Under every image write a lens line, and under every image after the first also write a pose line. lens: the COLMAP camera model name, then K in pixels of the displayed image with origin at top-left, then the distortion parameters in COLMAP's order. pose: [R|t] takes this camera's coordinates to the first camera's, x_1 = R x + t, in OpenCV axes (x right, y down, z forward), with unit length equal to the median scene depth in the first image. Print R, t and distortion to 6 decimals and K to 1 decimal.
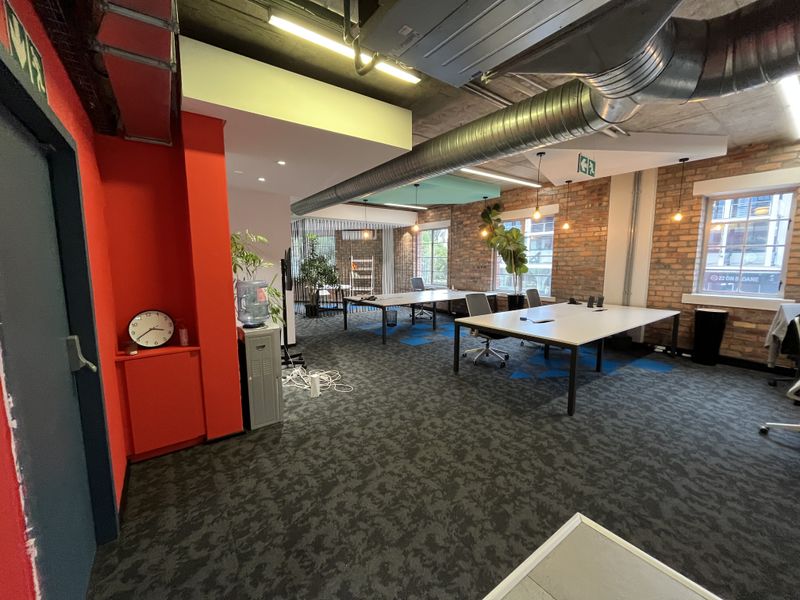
lens RADIAL K [[326.0, 0, 393.5], [0, 326.0, 299.1], [0, 0, 1]] dist [0.000352, -0.000276]
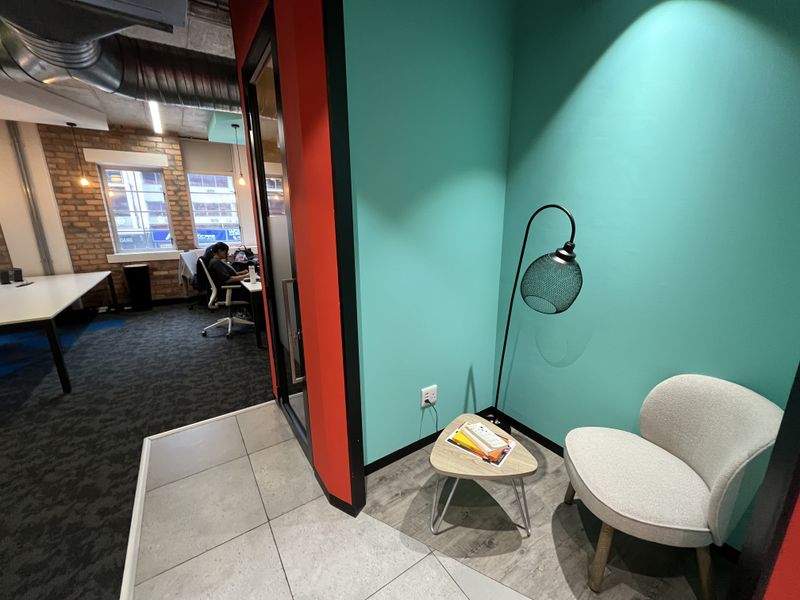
lens RADIAL K [[326.0, 0, 398.3], [0, 326.0, 306.8], [0, 0, 1]] dist [0.000352, -0.000276]
pose [[0.039092, -0.259063, 0.965069, -0.211846], [0.131426, 0.958750, 0.252043, 0.004273], [-0.990555, 0.116982, 0.071527, -0.035160]]
